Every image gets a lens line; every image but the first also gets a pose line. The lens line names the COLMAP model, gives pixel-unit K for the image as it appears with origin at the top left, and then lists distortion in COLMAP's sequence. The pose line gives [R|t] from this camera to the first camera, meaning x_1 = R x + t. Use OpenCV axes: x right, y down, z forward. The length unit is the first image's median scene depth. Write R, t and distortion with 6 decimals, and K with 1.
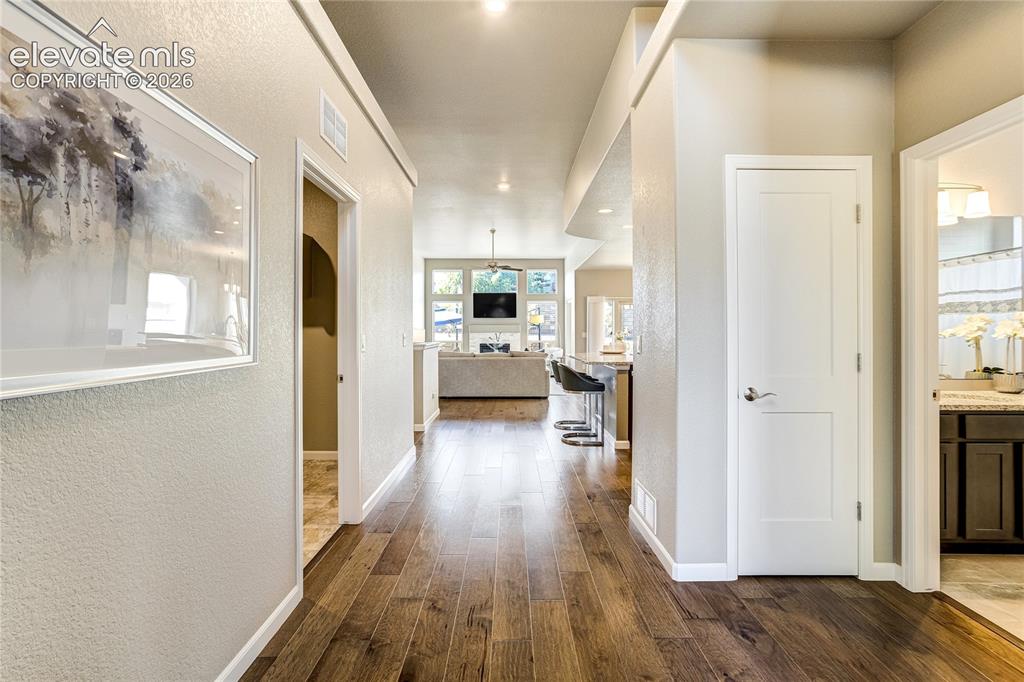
lens RADIAL K [[464.4, 0, 509.8], [0, 464.4, 334.4], [0, 0, 1]] dist [-0.000134, 0.000046]
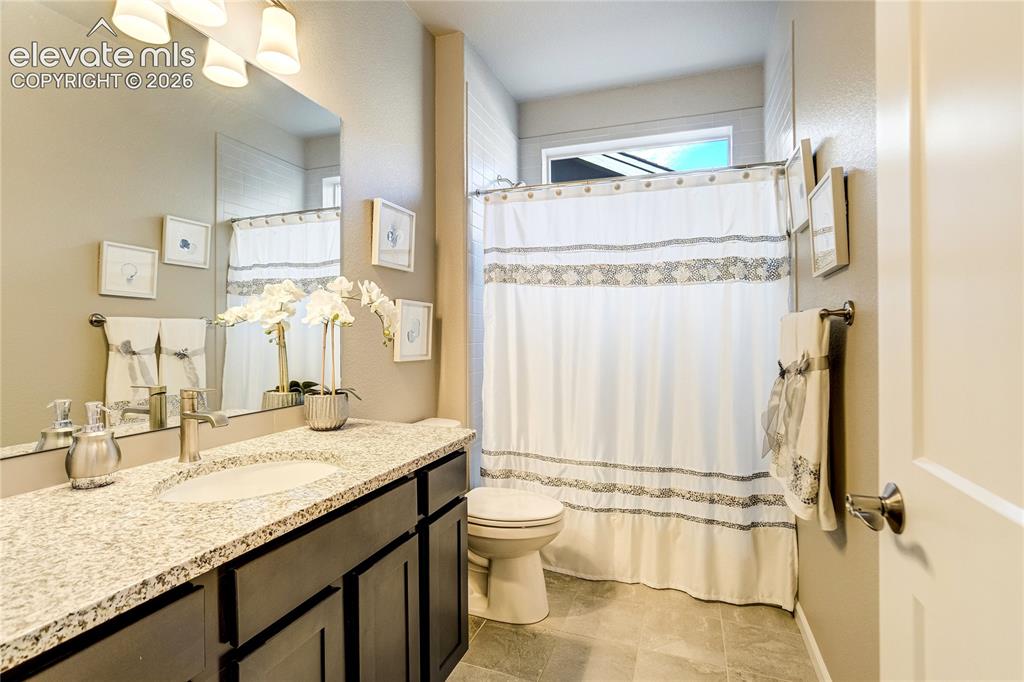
lens RADIAL K [[477.2, 0, 516.0], [0, 477.2, 337.9], [0, 0, 1]] dist [-0.039823, 0.019905]
pose [[0.340295, -0.010621, 0.940259, 0.608627], [0.001534, 0.999941, 0.010740, 0.015980], [-0.940318, -0.002213, 0.340291, 0.581800]]
